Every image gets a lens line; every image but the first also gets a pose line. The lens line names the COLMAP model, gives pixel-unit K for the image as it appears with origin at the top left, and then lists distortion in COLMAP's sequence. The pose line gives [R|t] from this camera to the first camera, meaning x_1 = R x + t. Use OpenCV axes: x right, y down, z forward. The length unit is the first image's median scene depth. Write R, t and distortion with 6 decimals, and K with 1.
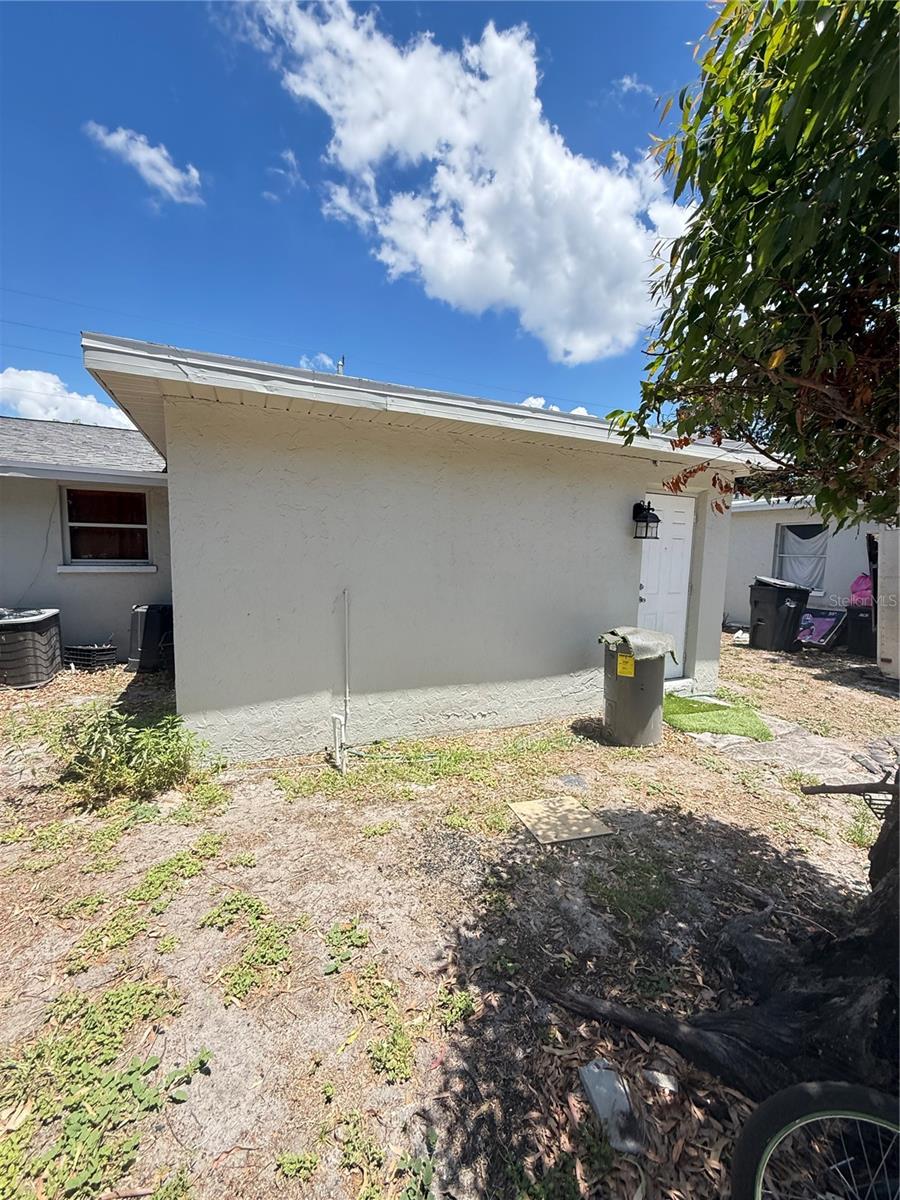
lens RADIAL K [[482.5, 0, 452.5], [0, 482.5, 597.5], [0, 0, 1]] dist [-0.000929, 0.000643]
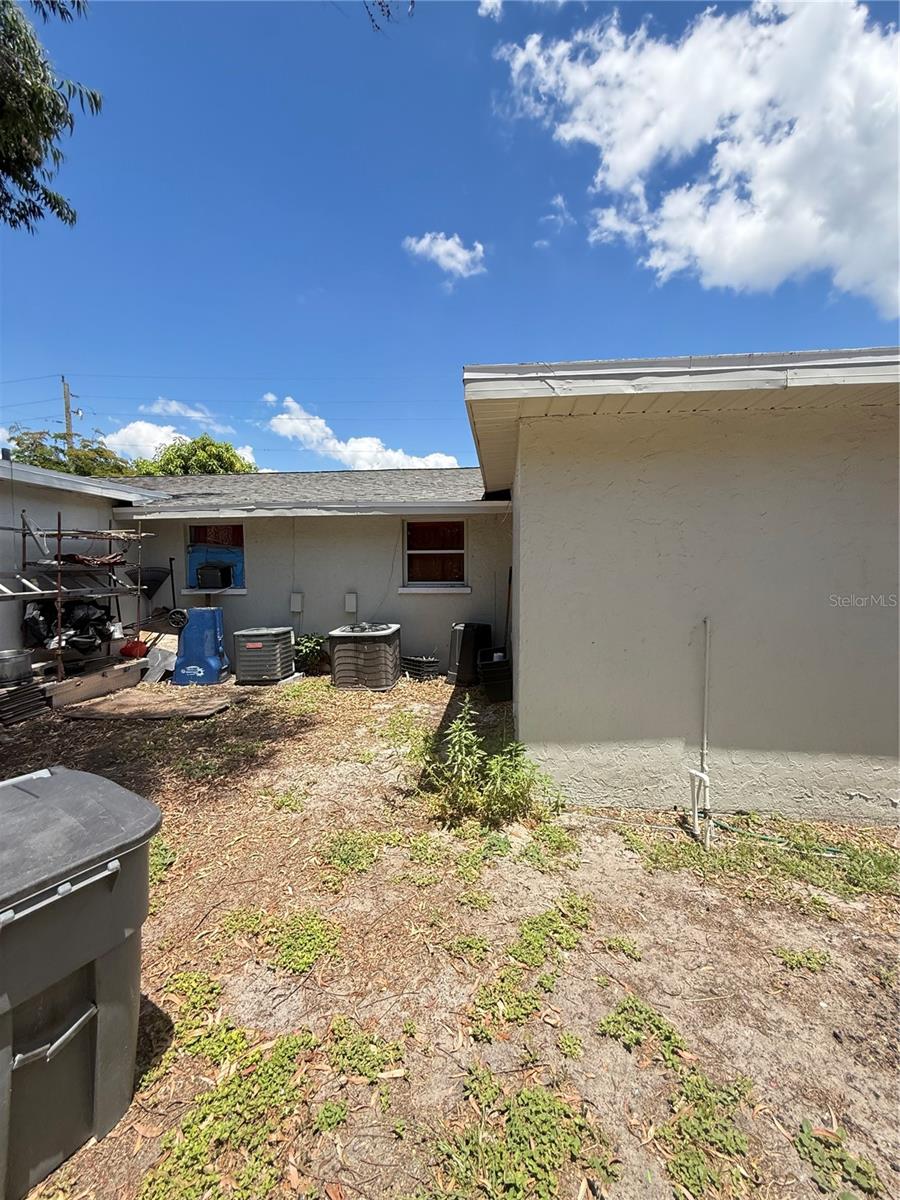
lens RADIAL K [[482.5, 0, 451.3], [0, 482.5, 597.2], [0, 0, 1]] dist [-0.000929, 0.000643]
pose [[0.863929, 0.008192, -0.503547, -0.201363], [-0.028376, 0.999071, -0.032432, -0.013616], [0.502814, 0.042308, 0.863359, 0.080511]]
